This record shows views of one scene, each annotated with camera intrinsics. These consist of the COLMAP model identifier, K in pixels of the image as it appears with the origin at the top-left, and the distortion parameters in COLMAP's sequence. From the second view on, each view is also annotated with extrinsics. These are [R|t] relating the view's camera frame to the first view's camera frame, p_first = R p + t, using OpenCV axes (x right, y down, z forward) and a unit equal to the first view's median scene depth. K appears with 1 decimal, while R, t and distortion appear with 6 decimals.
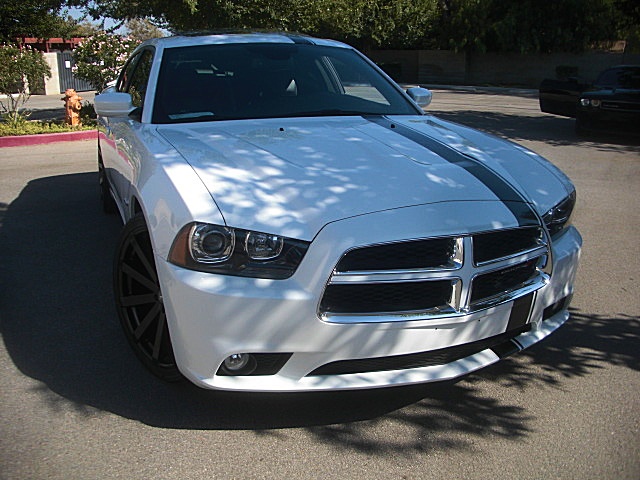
lens RADIAL K [[590.4, 0, 338.5], [0, 590.4, 244.4], [0, 0, 1]] dist [-0.113995, 0.000000]
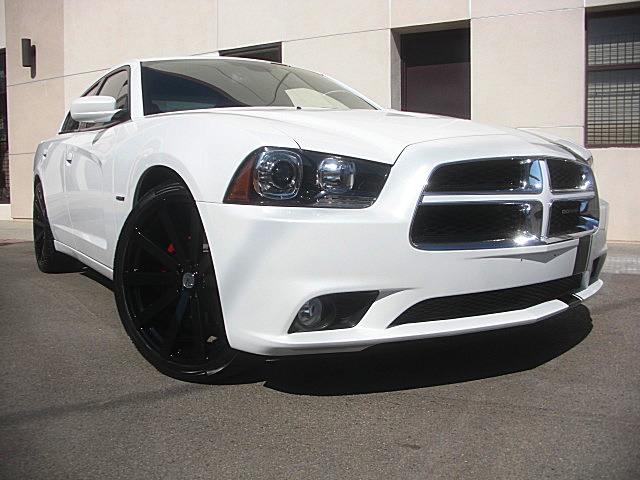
lens RADIAL K [[590.4, 0, 310.3], [0, 590.4, 246.9], [0, 0, 1]] dist [-0.113995, 0.000000]
pose [[0.988326, -0.049990, 0.143923, -0.225424], [0.075271, 0.981513, -0.175974, 0.196927], [-0.132465, 0.184753, 0.973817, 0.109418]]
